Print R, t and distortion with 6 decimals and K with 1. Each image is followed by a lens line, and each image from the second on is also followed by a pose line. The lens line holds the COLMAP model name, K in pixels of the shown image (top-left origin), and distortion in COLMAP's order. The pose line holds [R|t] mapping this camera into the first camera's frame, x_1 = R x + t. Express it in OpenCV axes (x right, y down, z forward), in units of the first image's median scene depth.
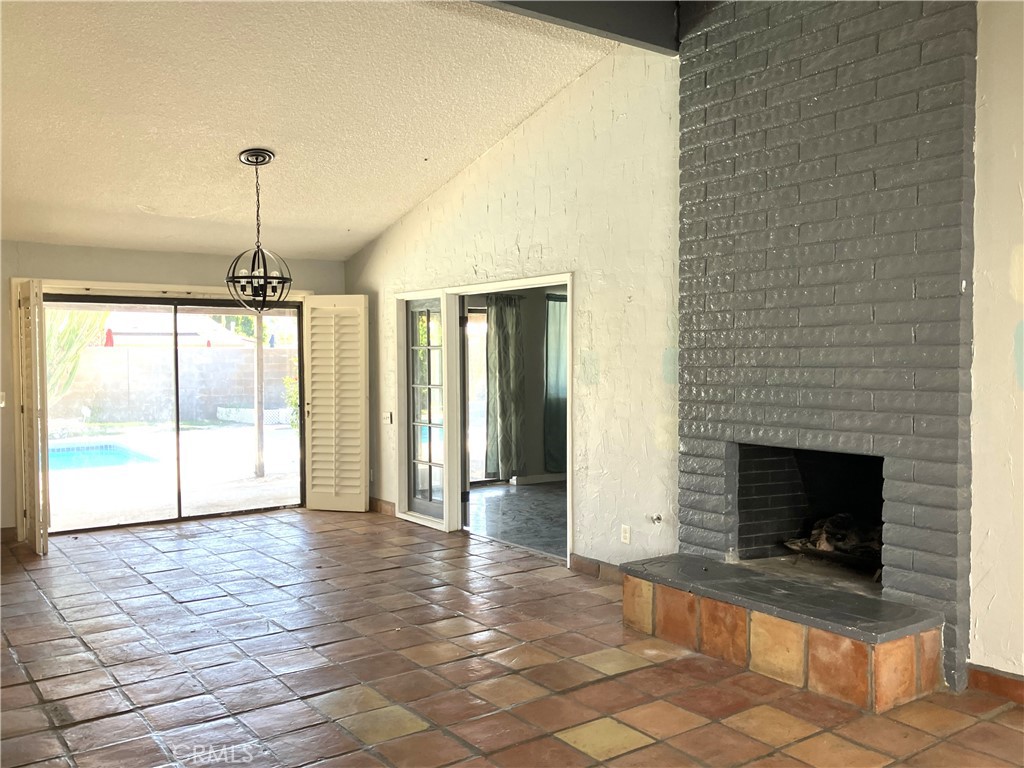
lens RADIAL K [[852.4, 0, 512.3], [0, 852.4, 384.5], [0, 0, 1]] dist [0.018222, -0.020794]
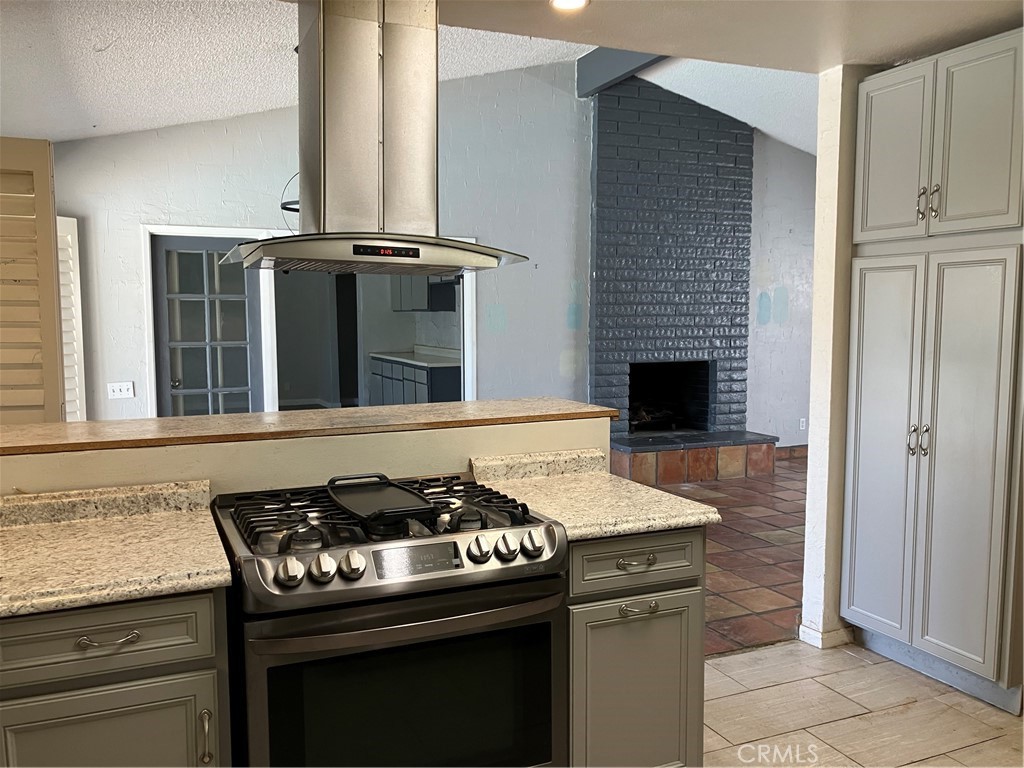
lens RADIAL K [[852.4, 0, 510.5], [0, 852.4, 382.7], [0, 0, 1]] dist [0.018222, -0.020794]
pose [[0.241384, -0.082327, 0.966931, -1.520090], [0.022923, 0.996601, 0.079130, -0.030996], [-0.970159, 0.003064, 0.242451, 0.932177]]
